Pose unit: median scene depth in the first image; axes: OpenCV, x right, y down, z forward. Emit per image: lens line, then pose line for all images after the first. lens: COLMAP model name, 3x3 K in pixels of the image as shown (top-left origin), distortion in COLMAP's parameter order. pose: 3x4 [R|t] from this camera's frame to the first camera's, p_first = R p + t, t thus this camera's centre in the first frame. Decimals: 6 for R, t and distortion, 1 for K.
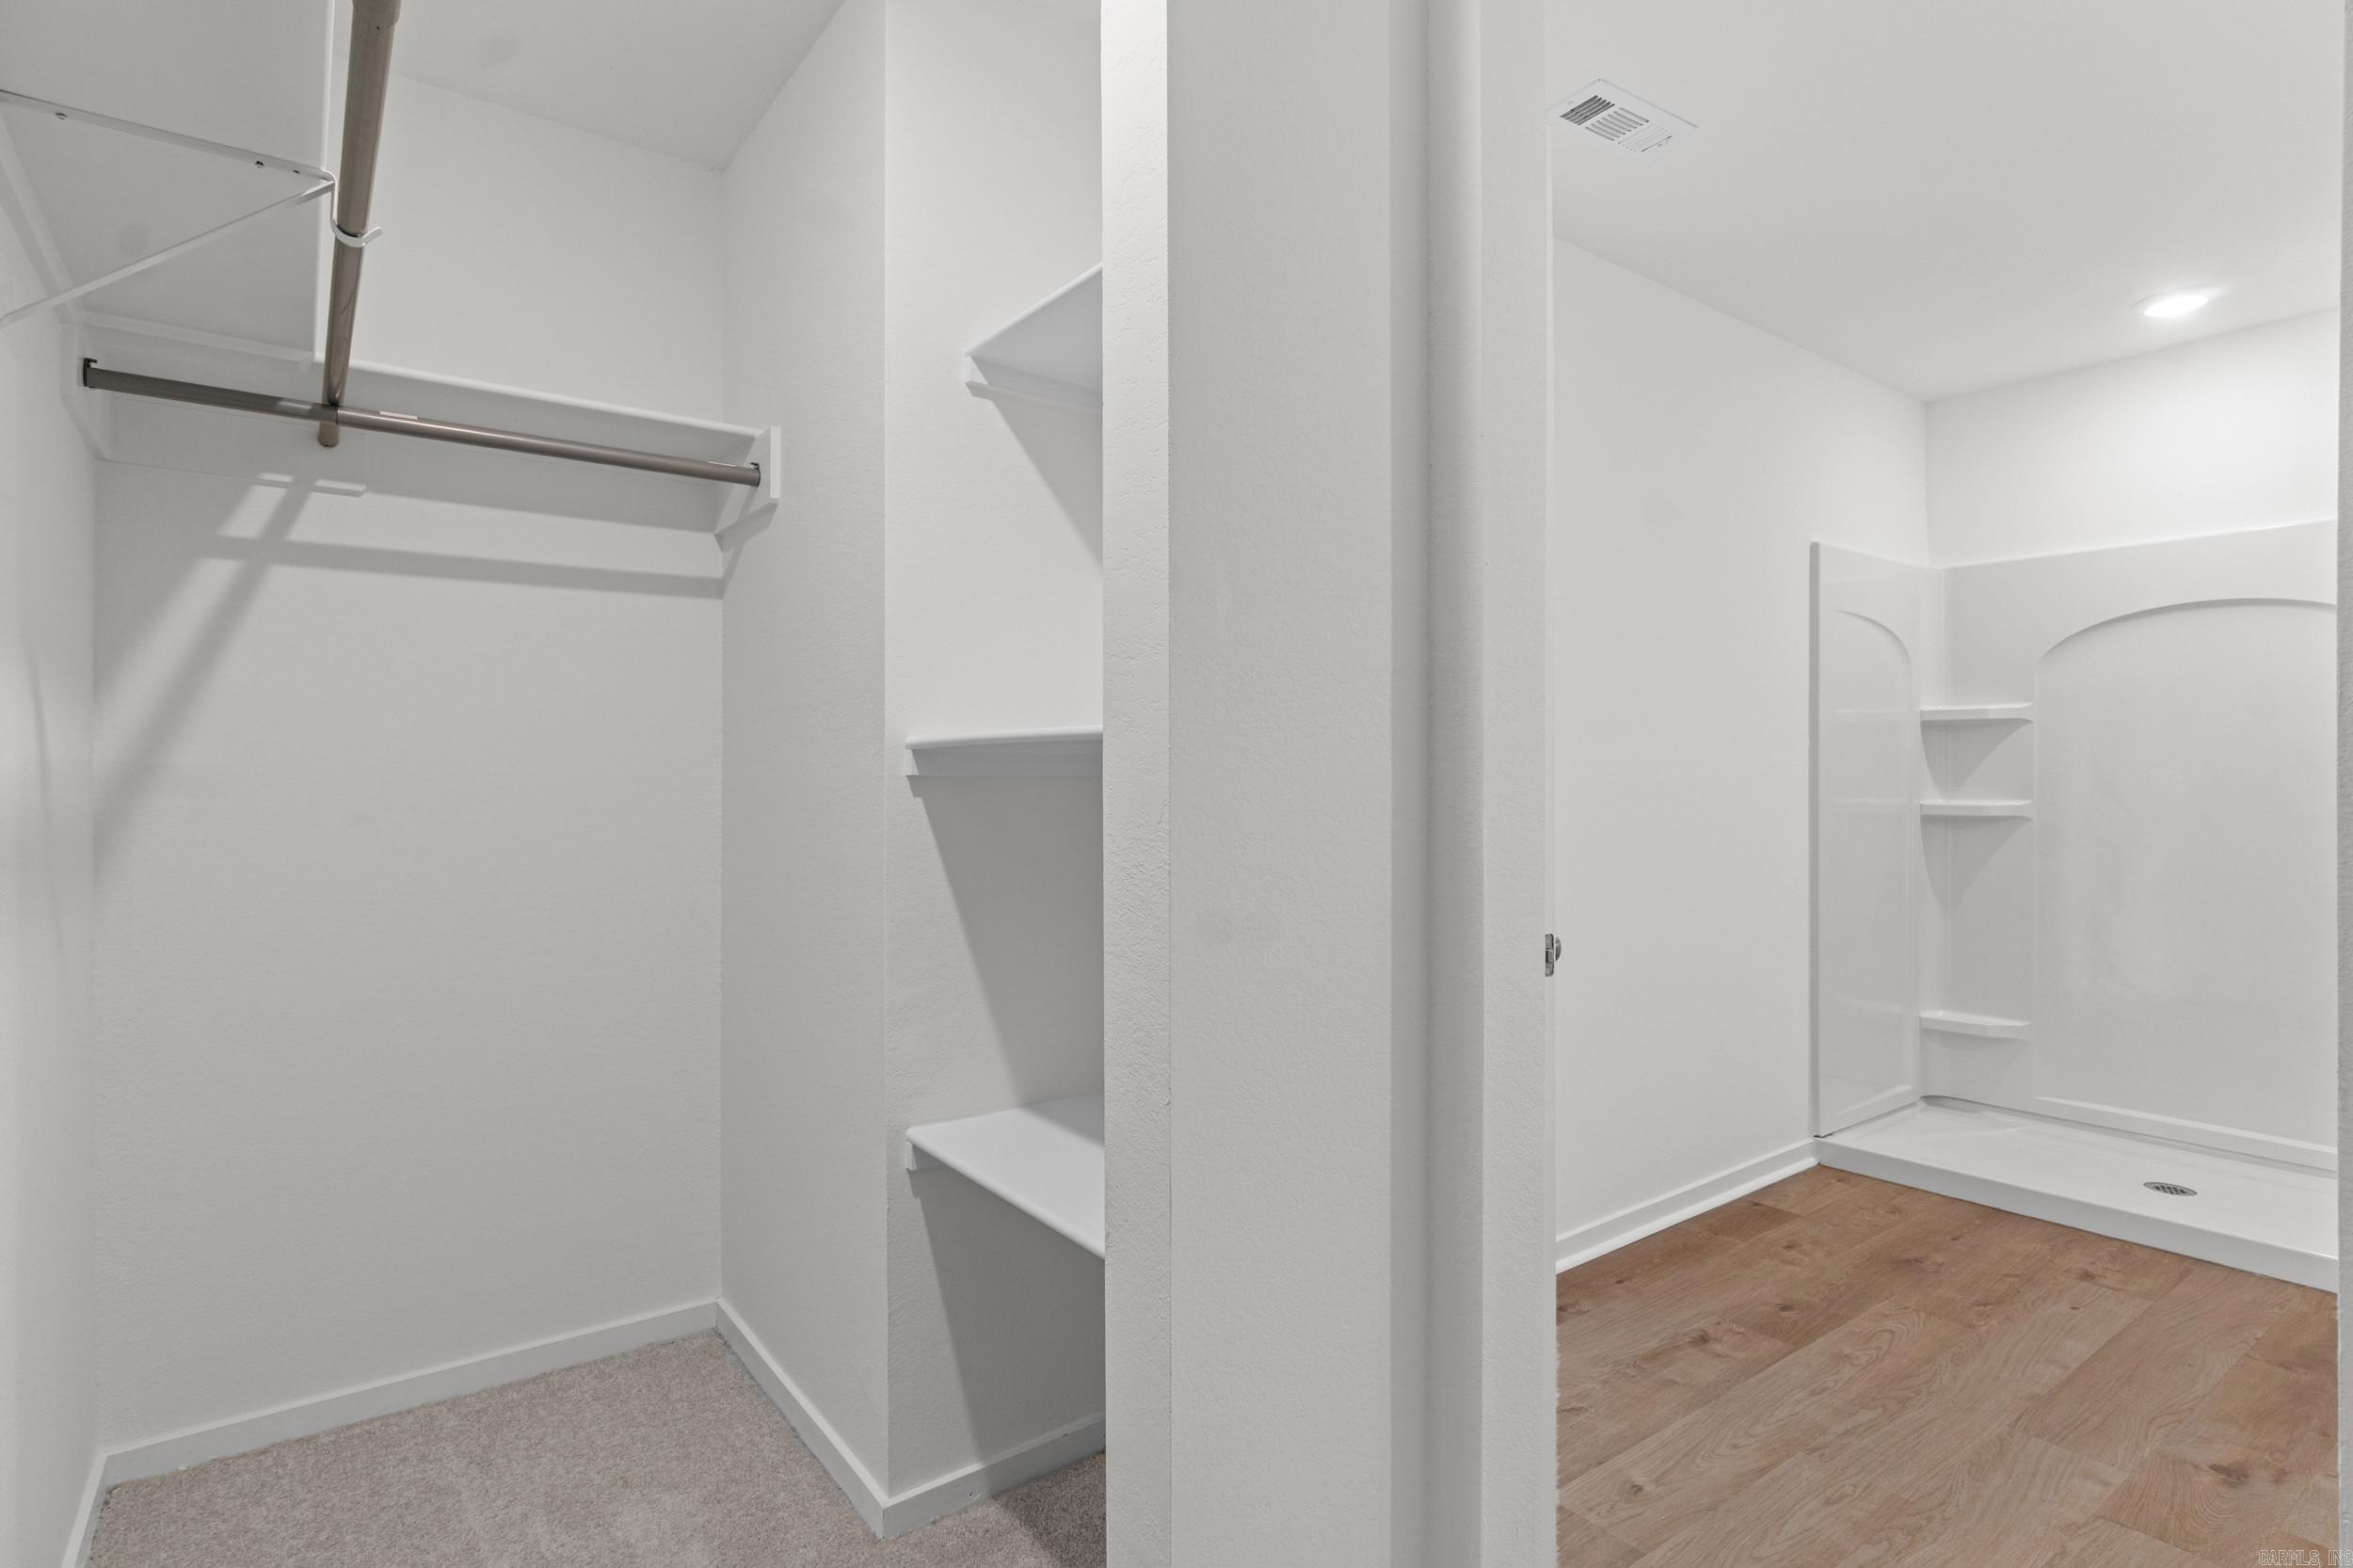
lens RADIAL K [[1207.9, 0, 1176.3], [0, 1207.9, 778.0], [0, 0, 1]] dist [-0.004536, 0.002703]
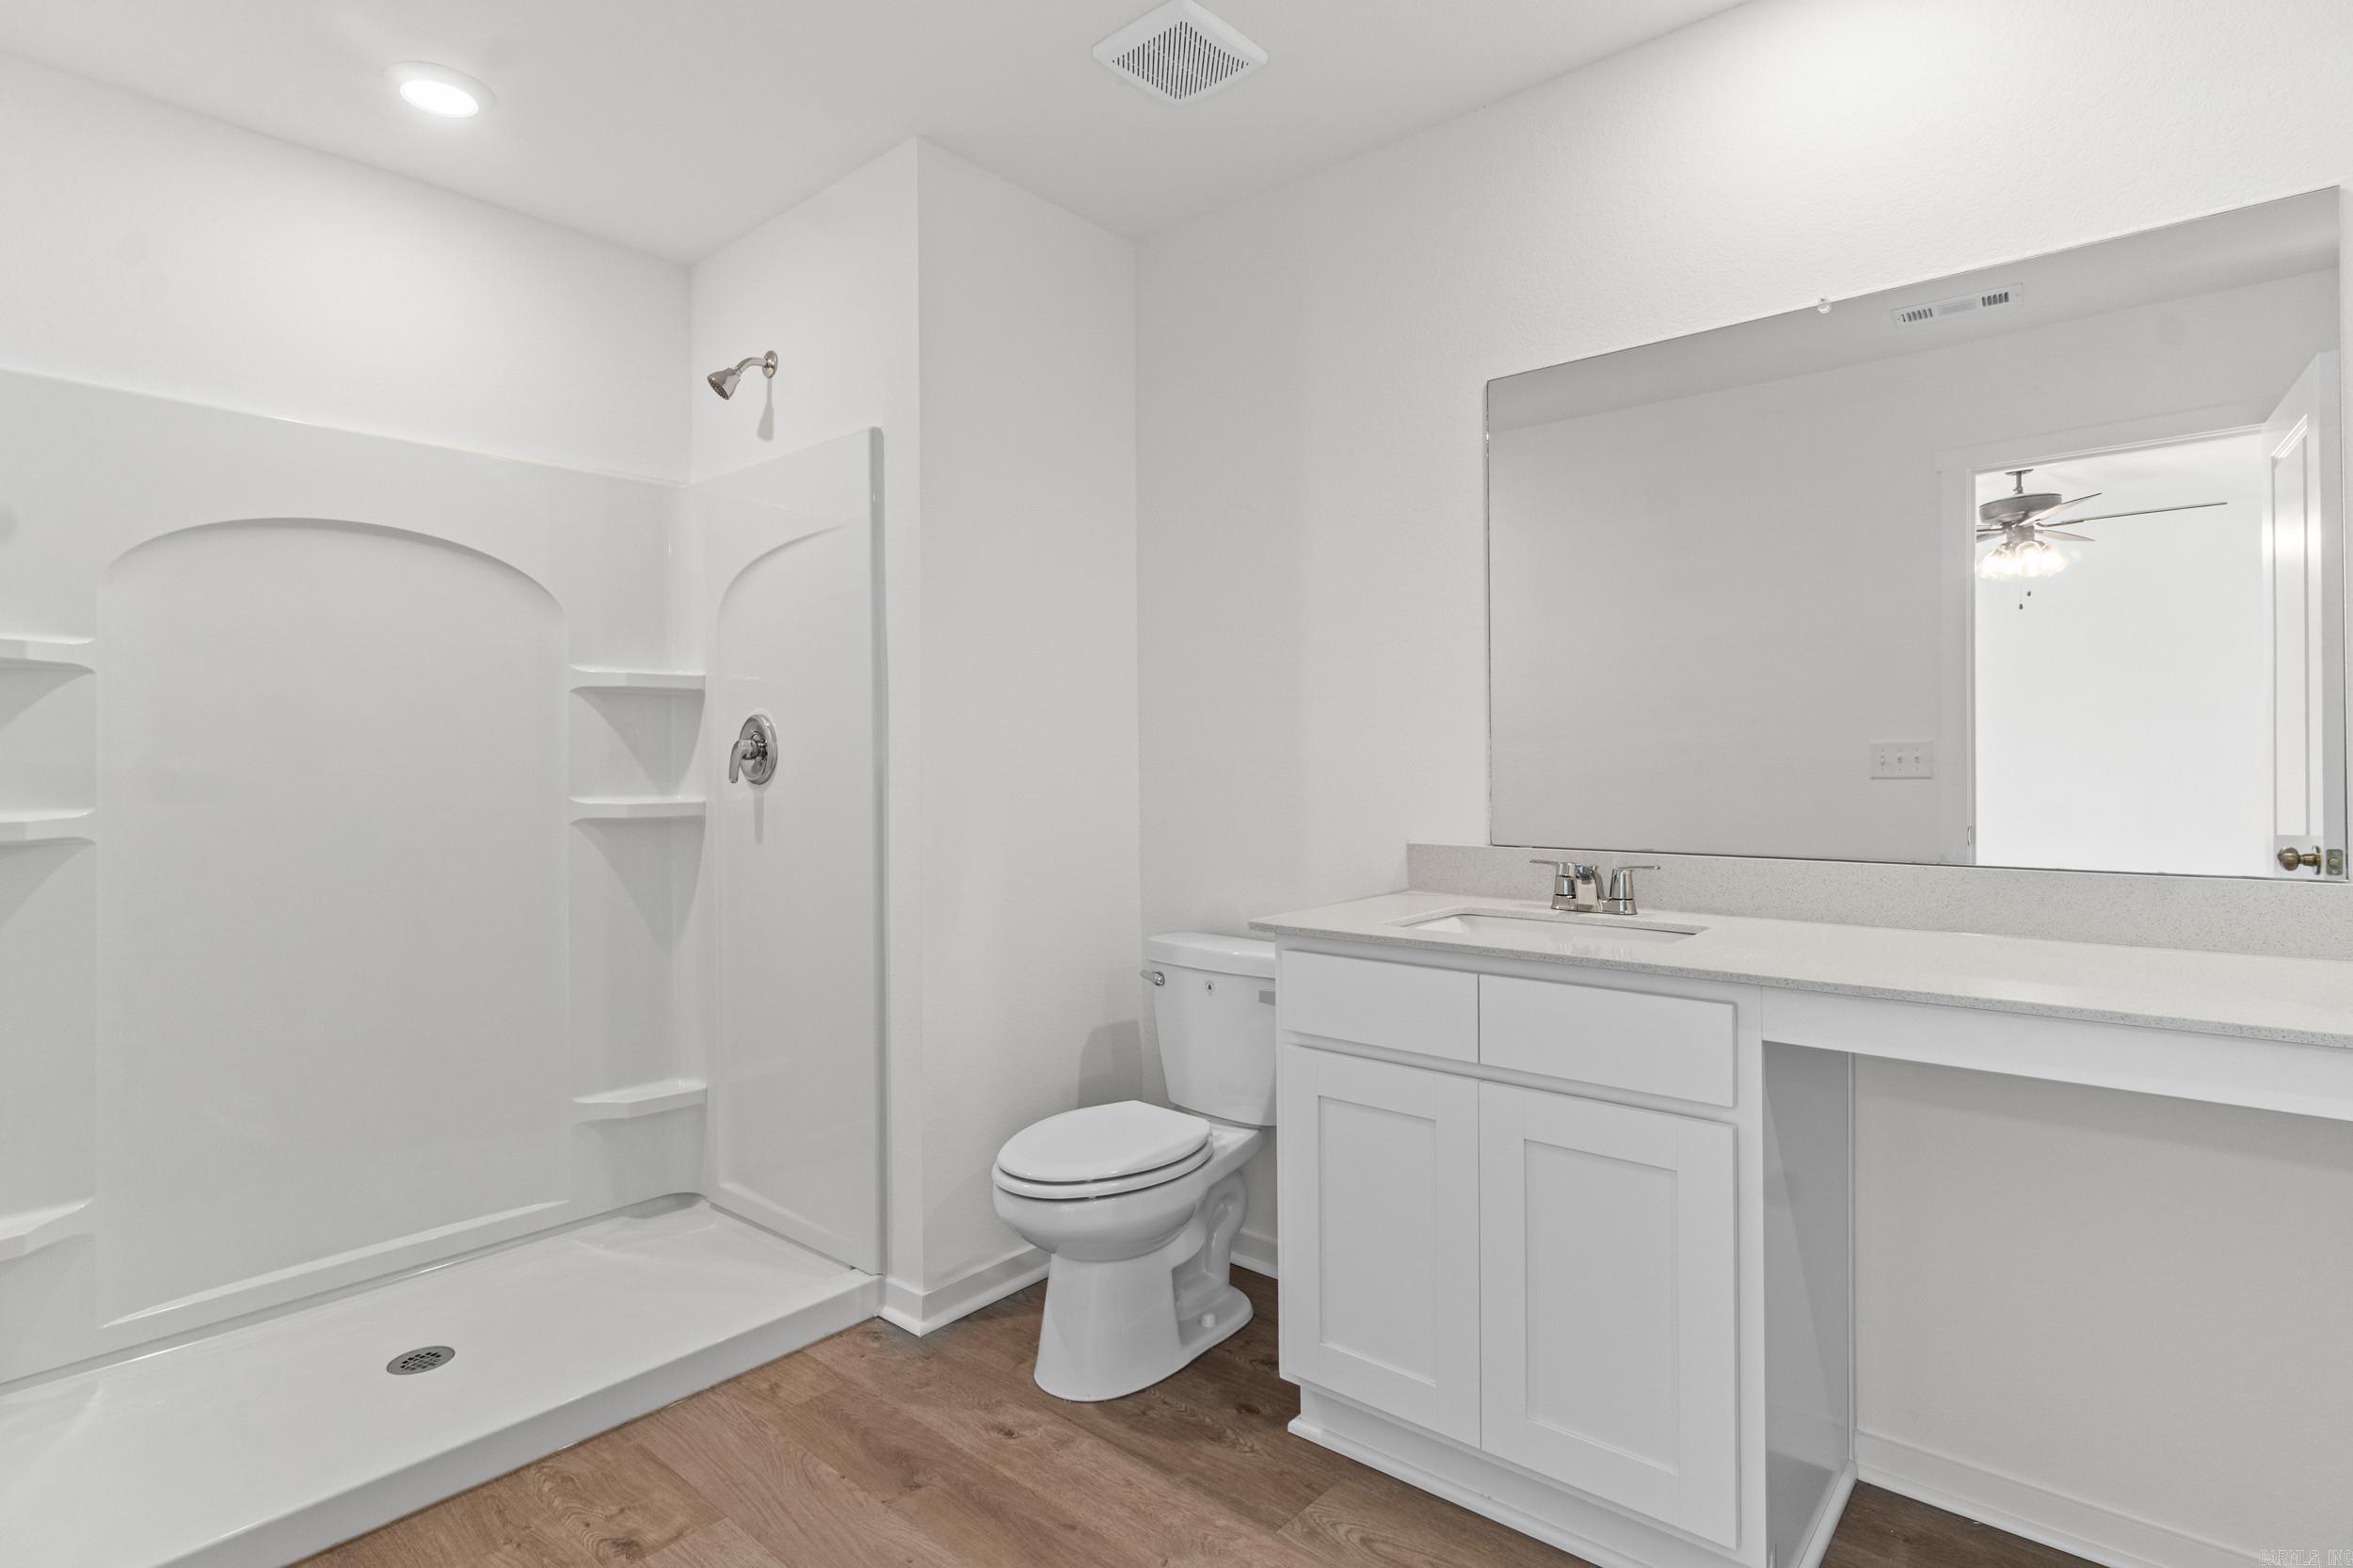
lens RADIAL K [[1207.9, 0, 1165.6], [0, 1207.9, 765.4], [0, 0, 1]] dist [-0.004536, 0.002703]
pose [[-0.184773, -0.000419, 0.982781, 0.075578], [0.009171, 0.999956, 0.002151, 0.001530], [-0.982738, 0.009410, -0.184761, 0.825265]]
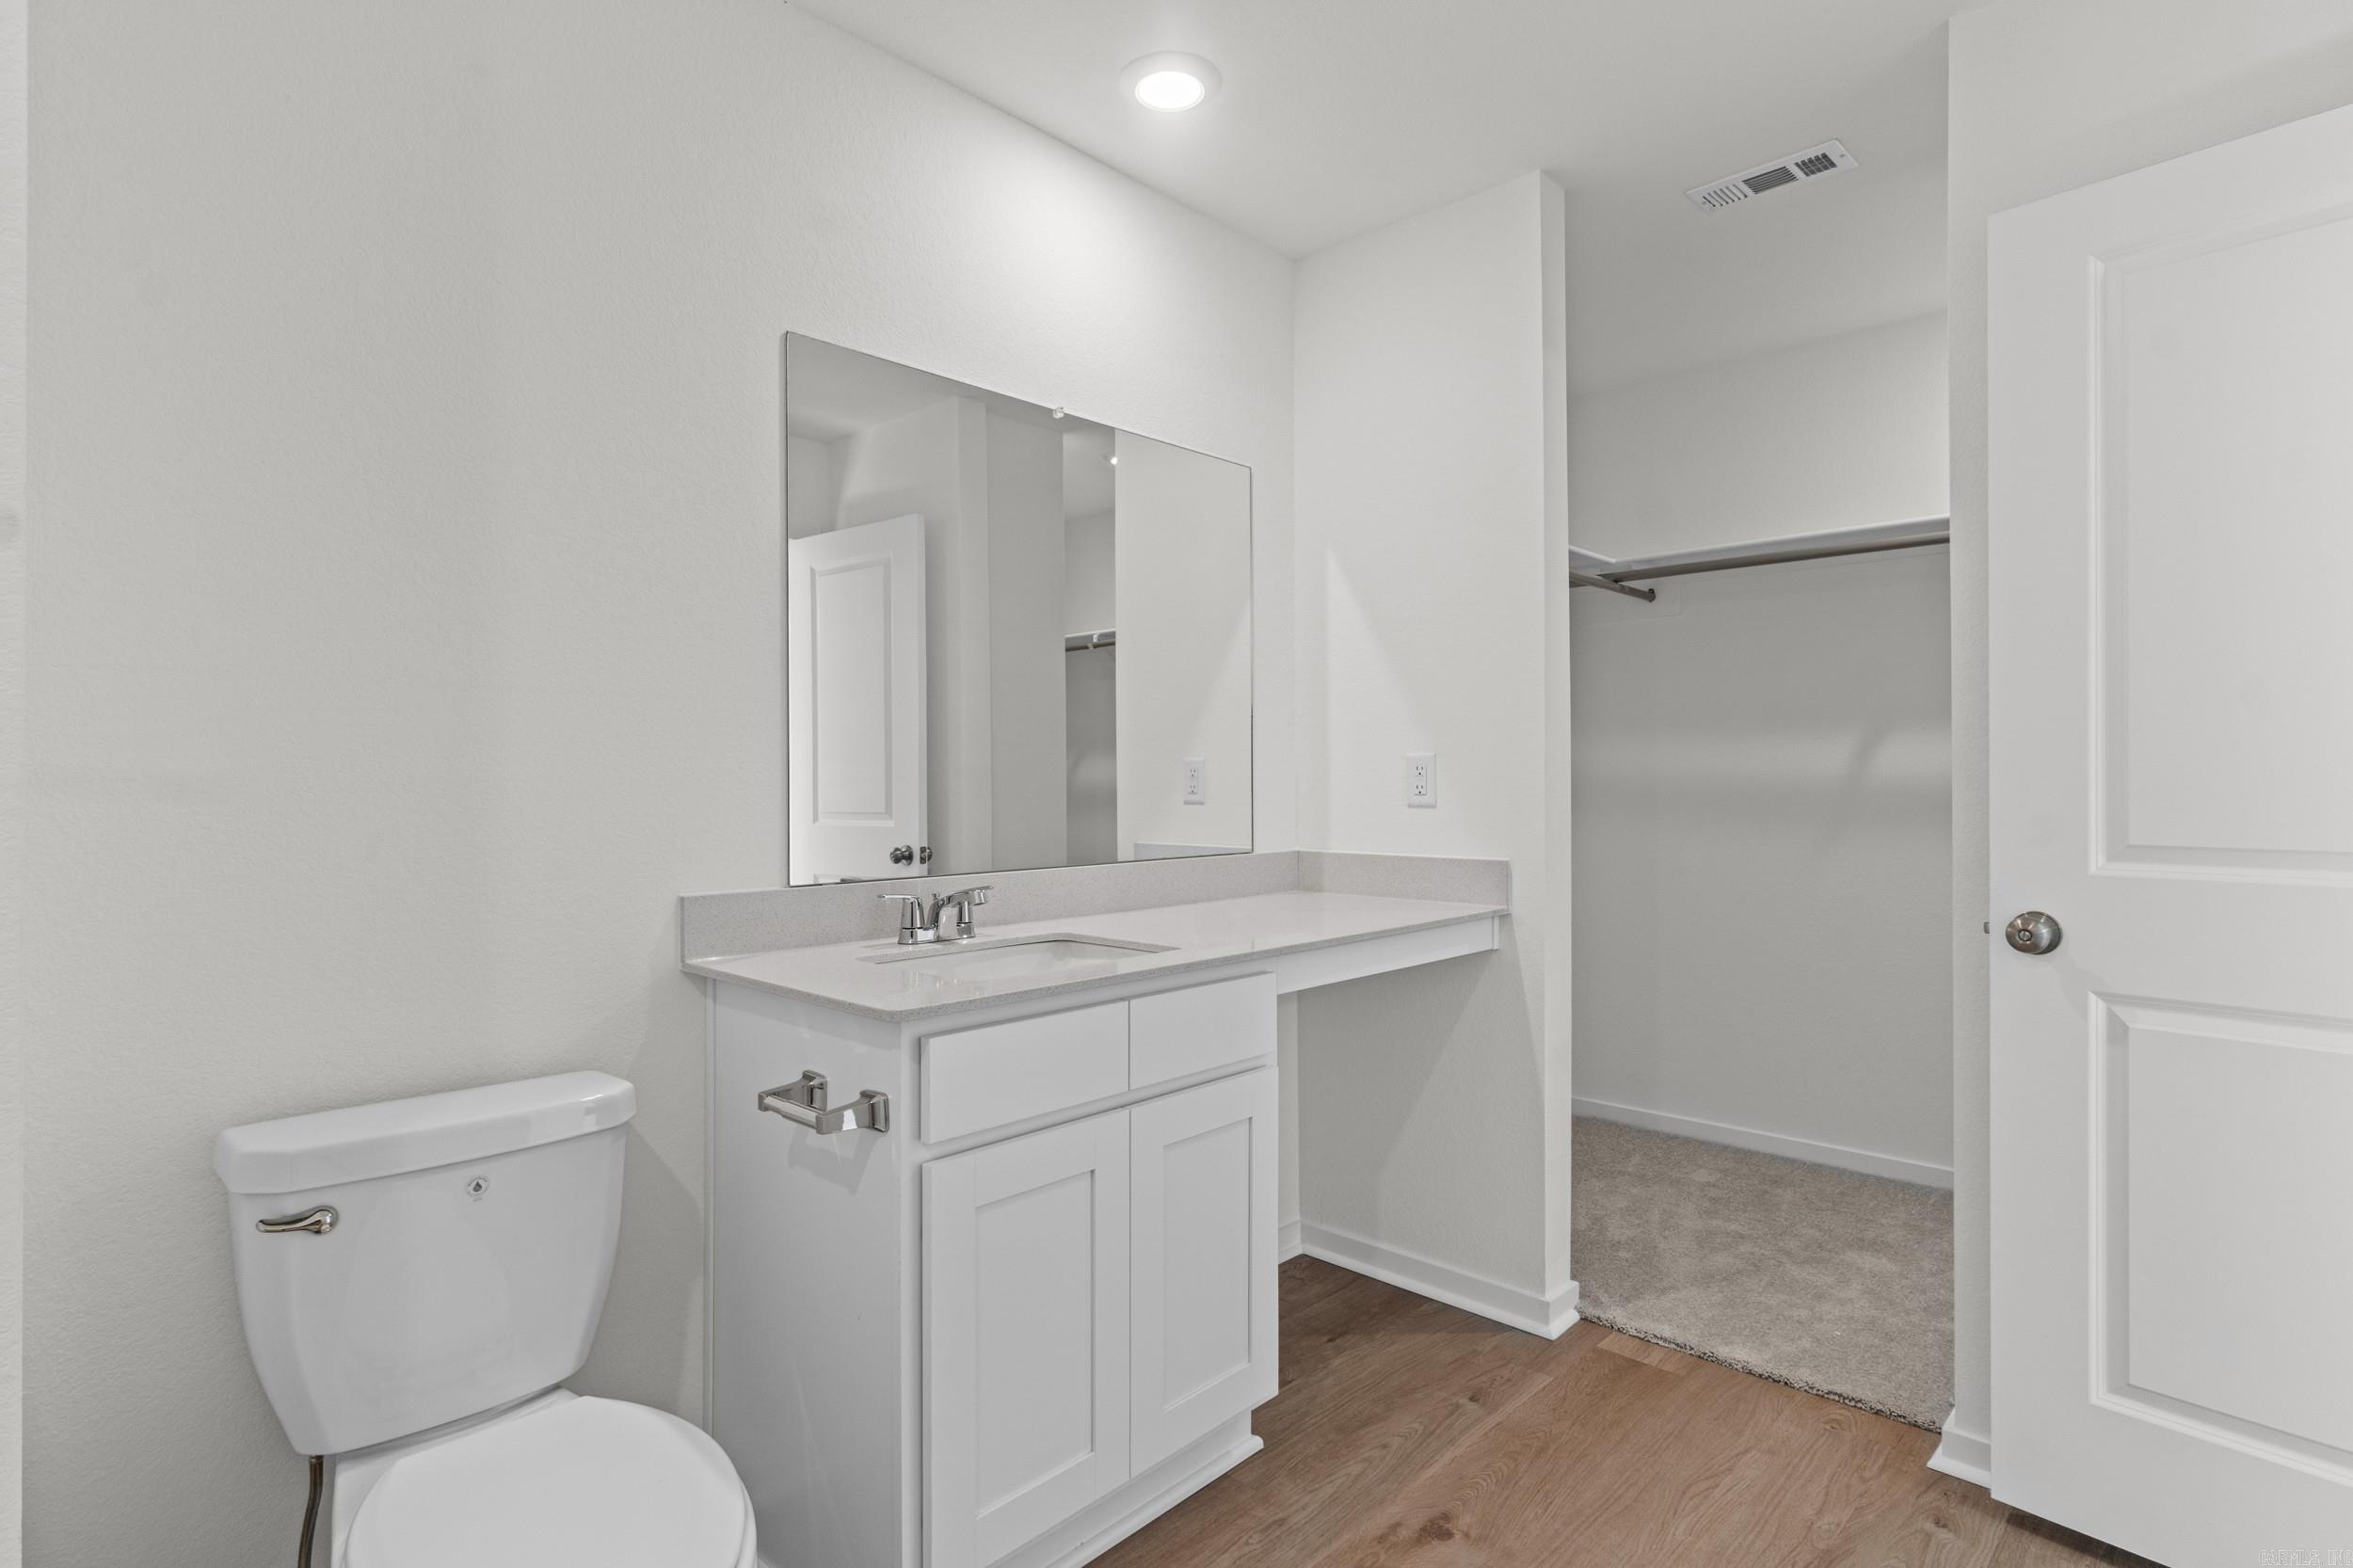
lens RADIAL K [[1207.9, 0, 1167.7], [0, 1207.9, 775.4], [0, 0, 1]] dist [-0.004536, 0.002703]
pose [[-0.987021, 0.002128, -0.160577, 0.407027], [0.002459, 0.999995, -0.001867, -0.000260], [0.160572, -0.002238, -0.987022, 0.996539]]
